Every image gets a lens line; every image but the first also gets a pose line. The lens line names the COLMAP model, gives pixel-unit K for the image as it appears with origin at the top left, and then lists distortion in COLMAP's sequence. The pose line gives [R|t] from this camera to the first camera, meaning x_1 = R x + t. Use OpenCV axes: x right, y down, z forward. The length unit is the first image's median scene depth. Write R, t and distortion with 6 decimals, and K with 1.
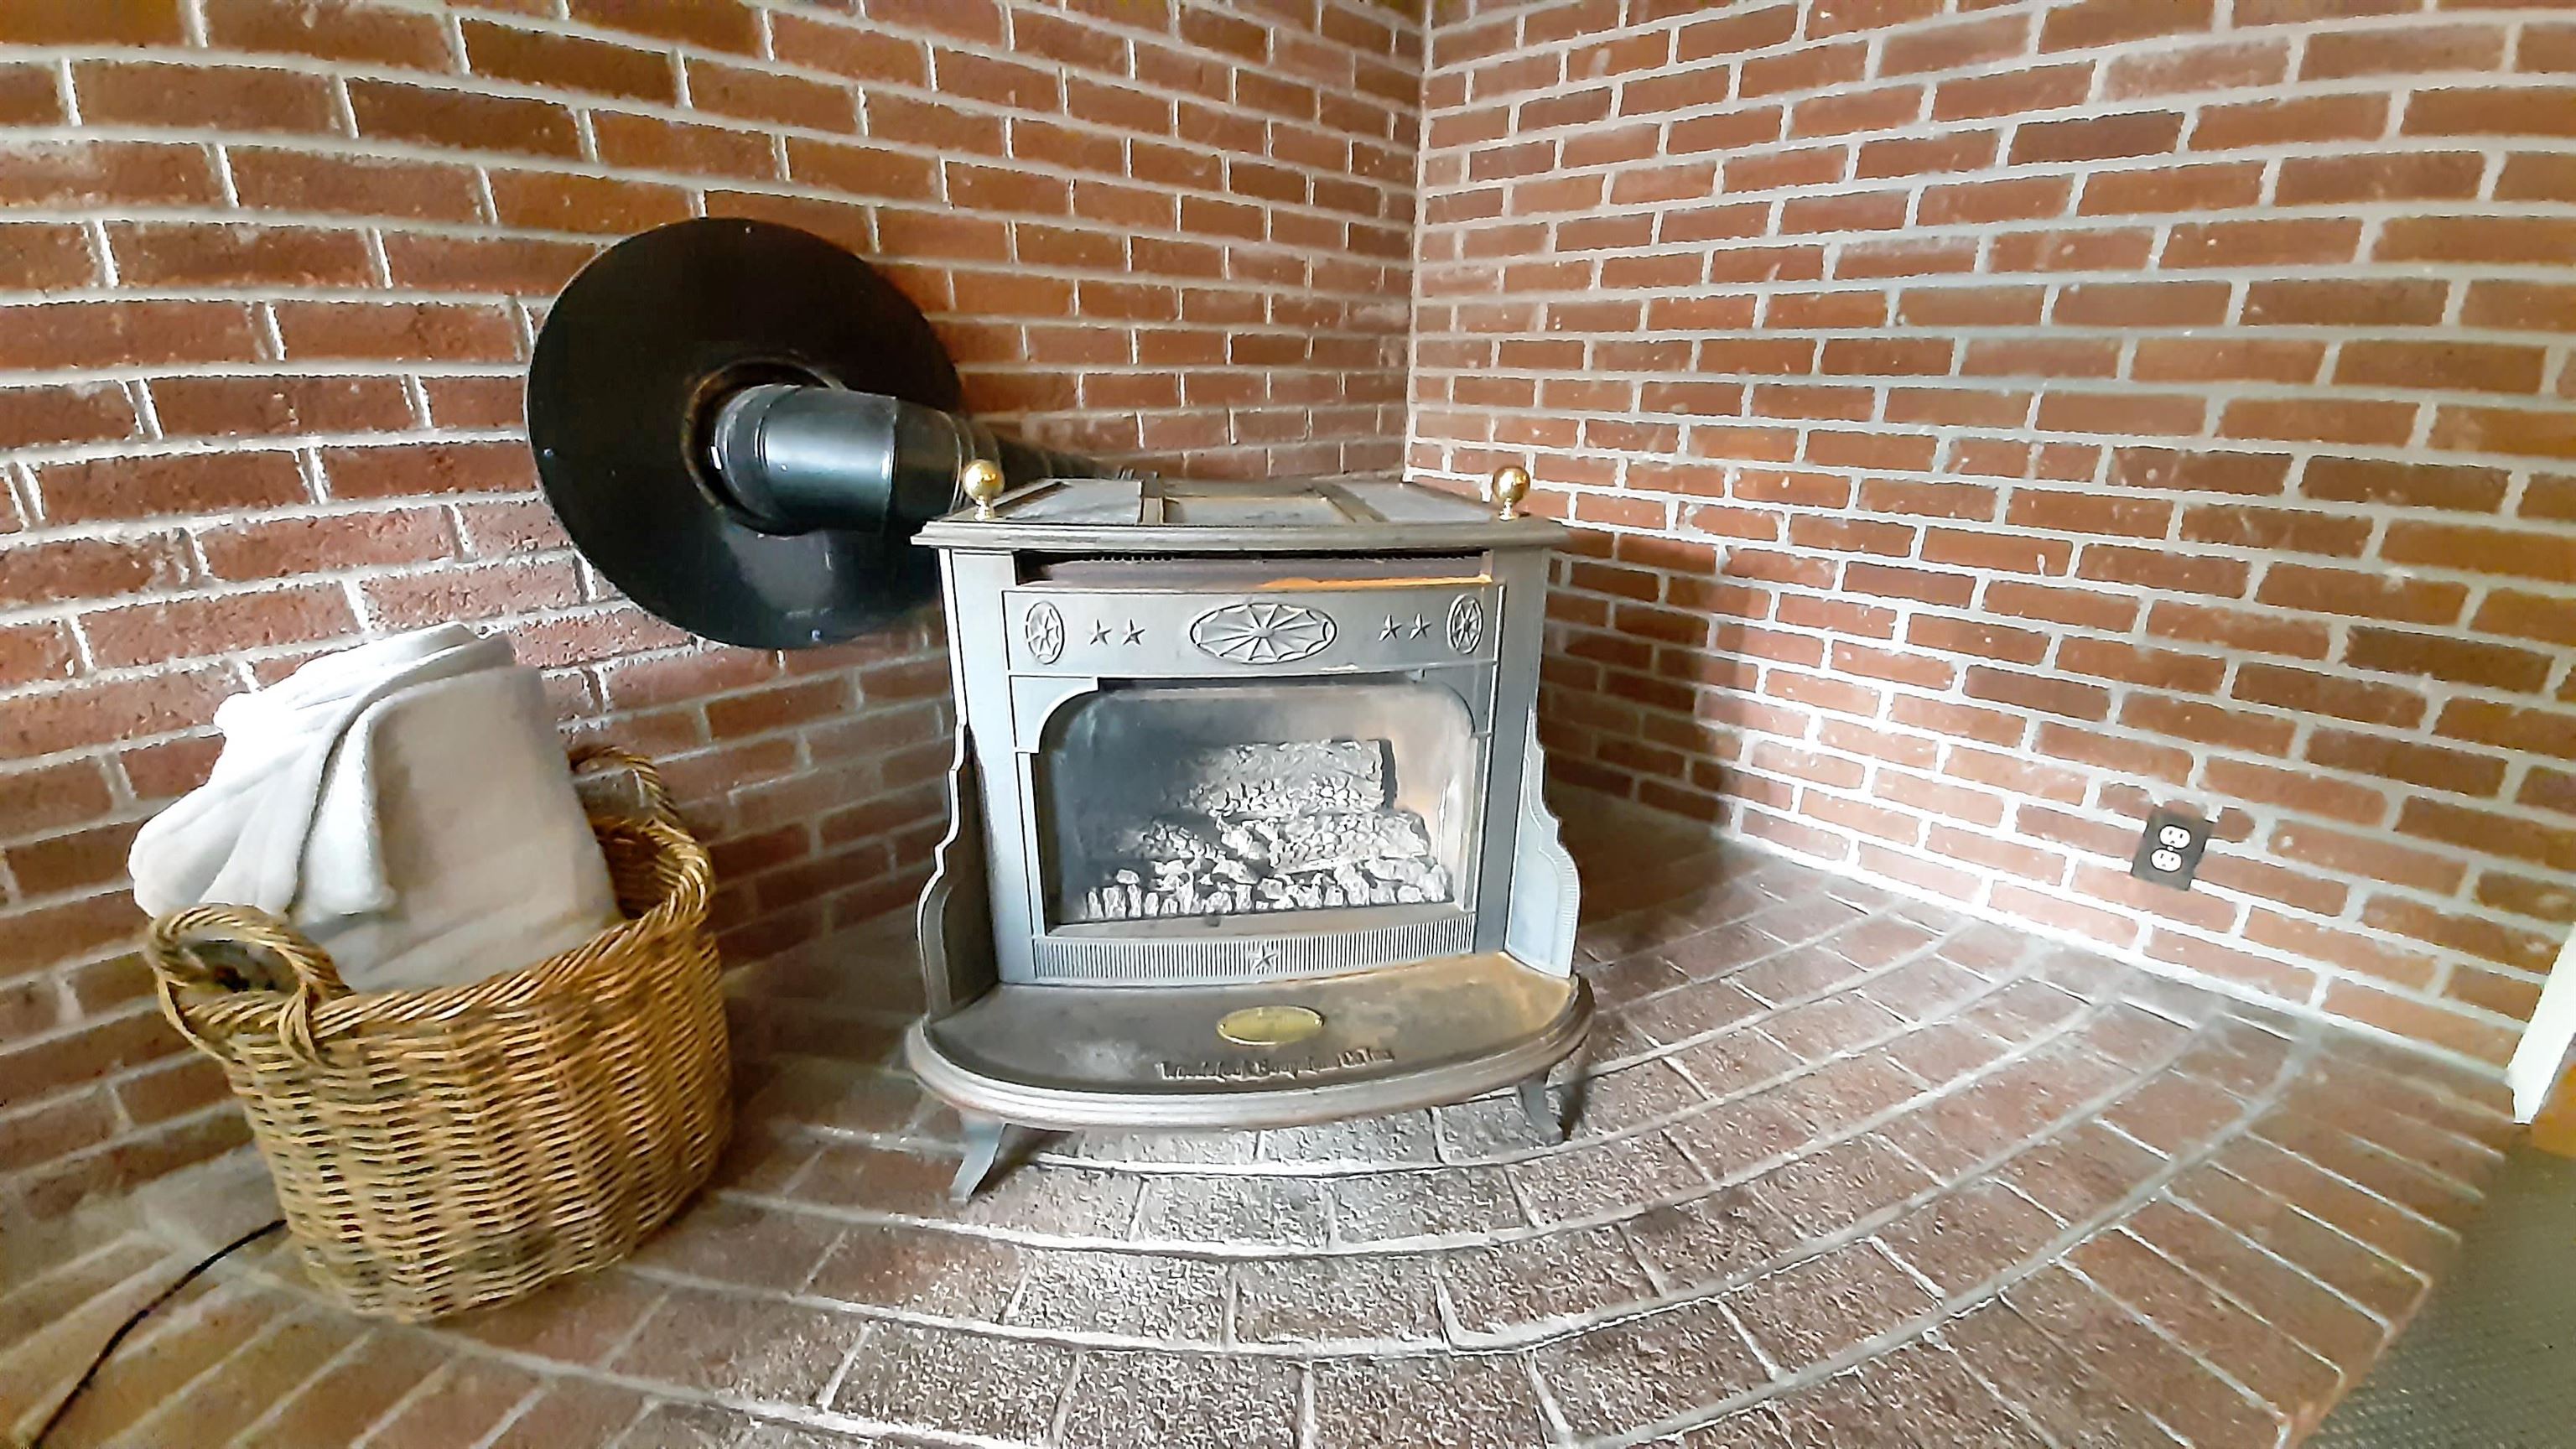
lens RADIAL K [[1030.2, 0, 1297.2], [0, 1030.2, 738.2], [0, 0, 1]] dist [0.000534, -0.000244]
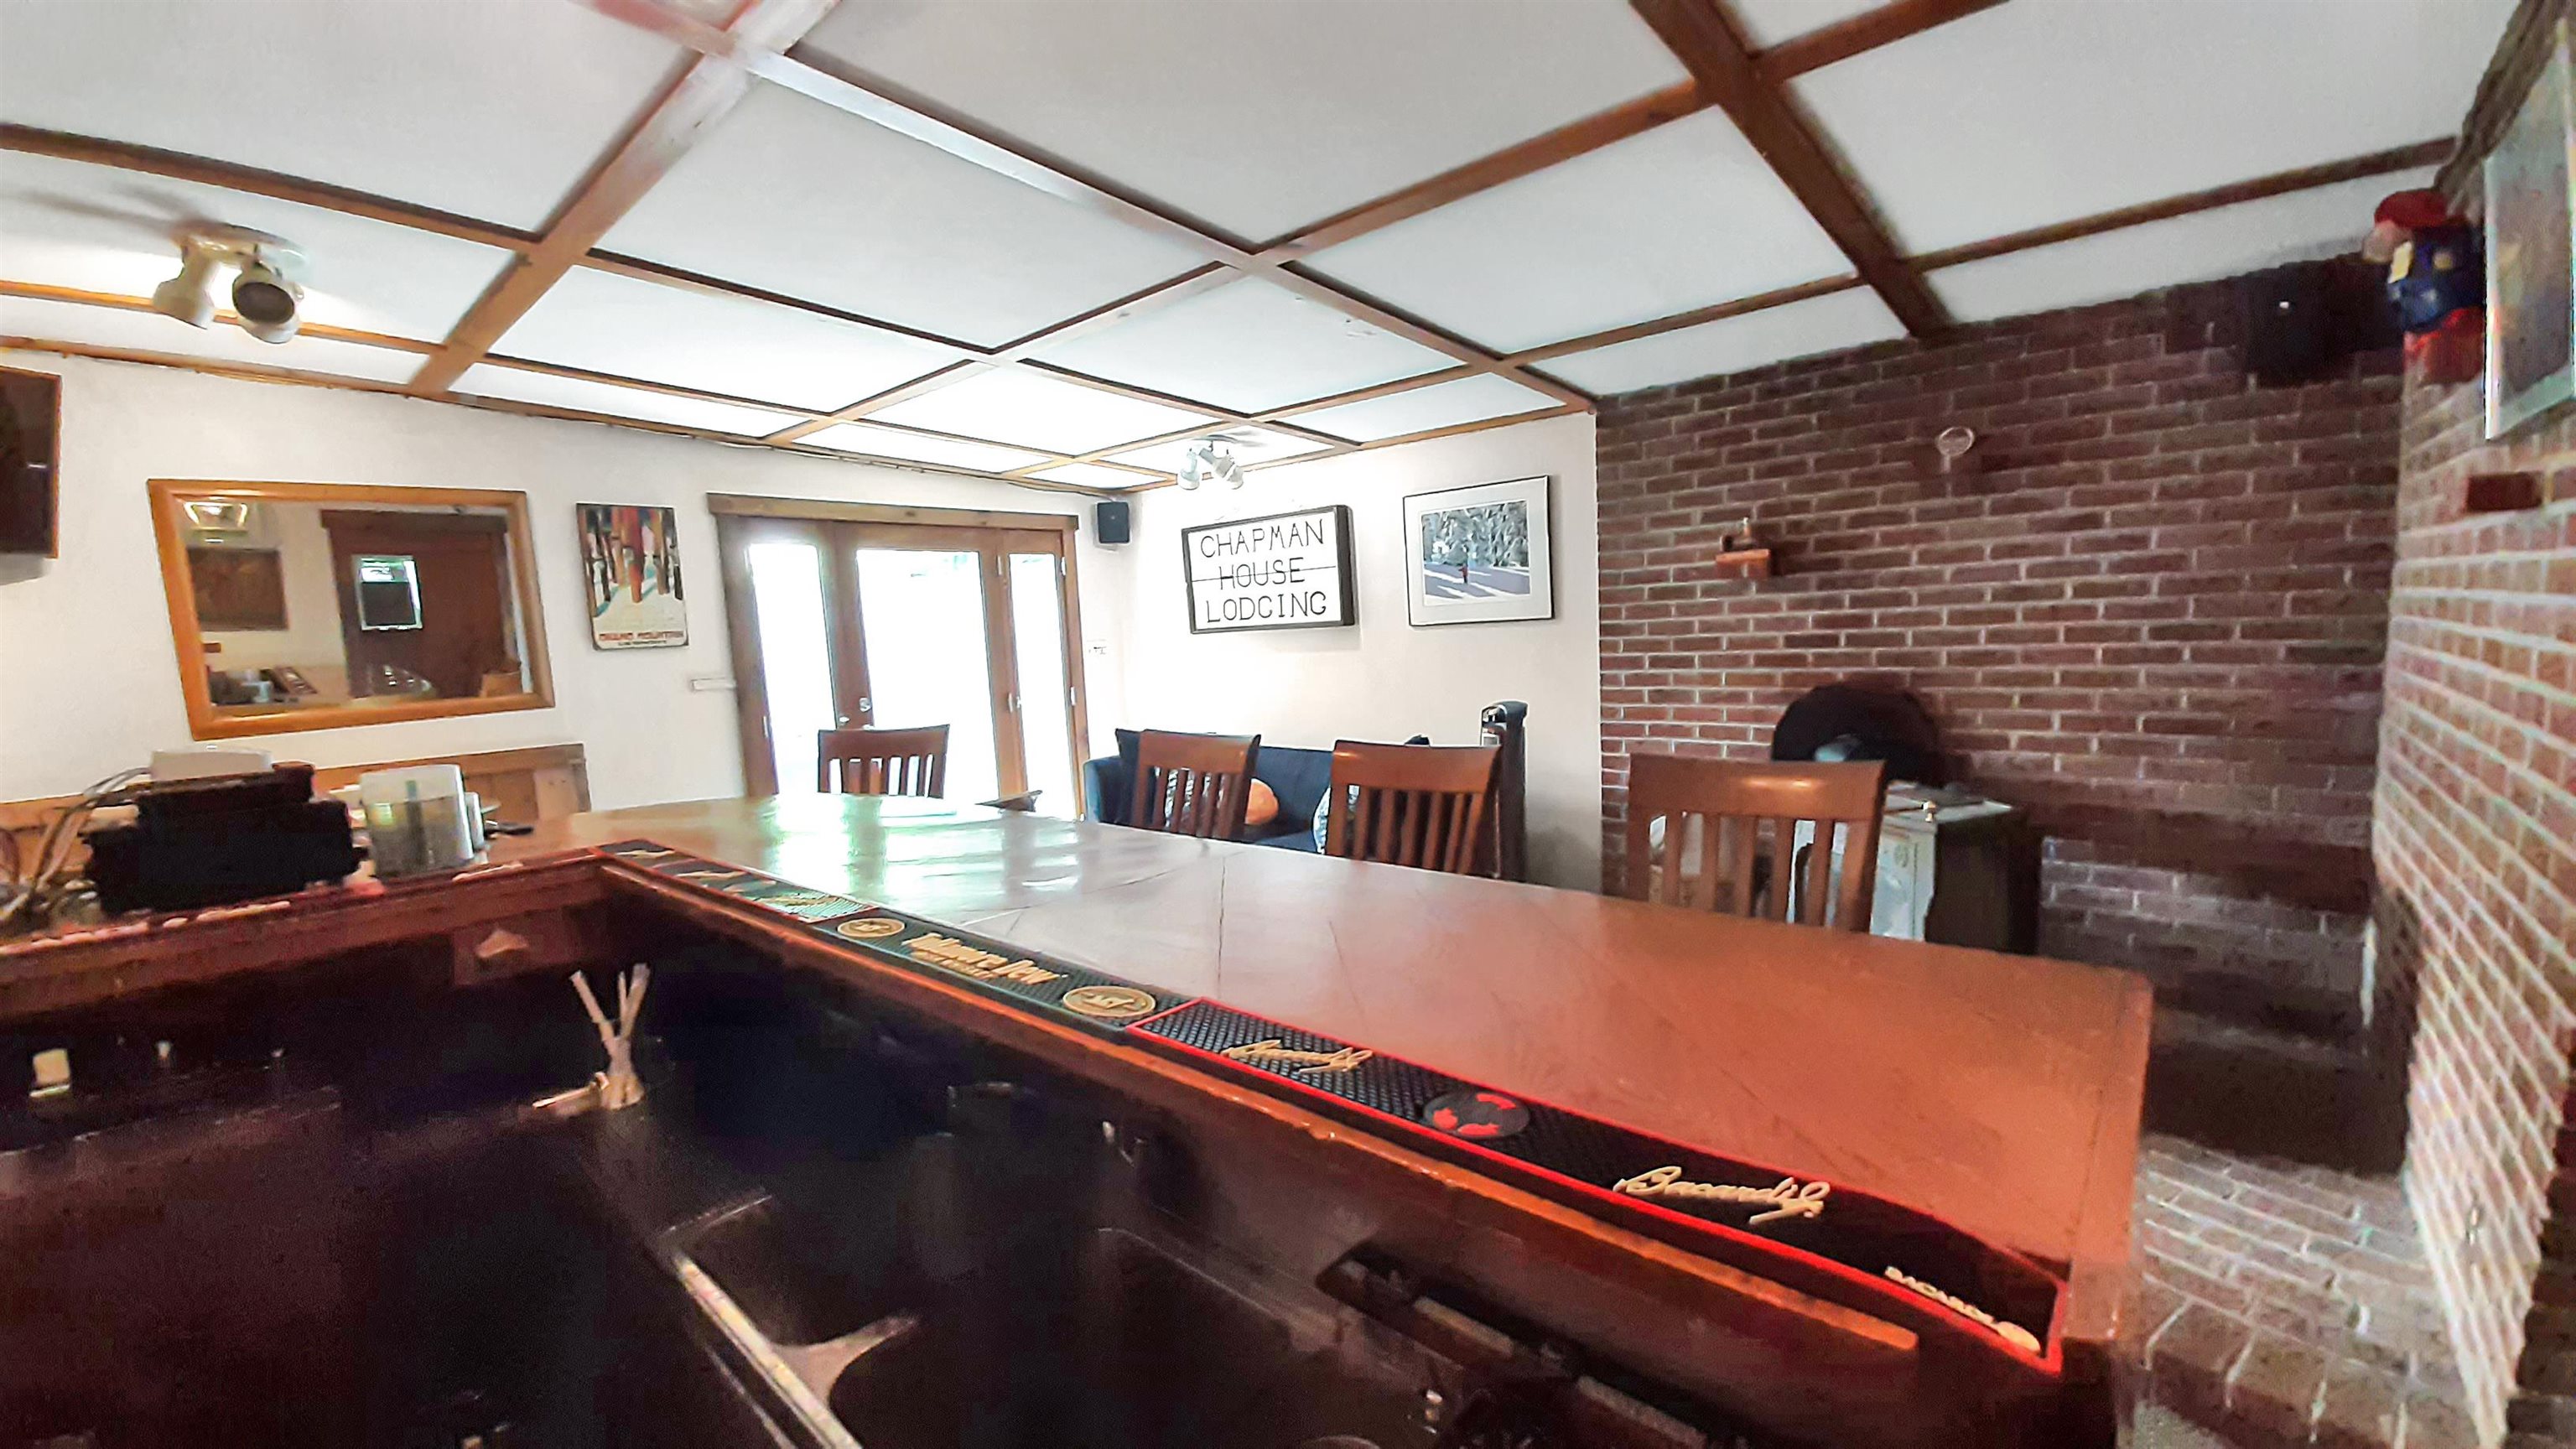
lens RADIAL K [[1030.2, 0, 1305.5], [0, 1030.2, 741.2], [0, 0, 1]] dist [0.000534, -0.000244]
pose [[0.011291, 0.106237, -0.994277, 1.783320], [-0.291025, 0.951644, 0.098377, -0.135227], [0.956649, 0.288249, 0.041663, -0.412210]]
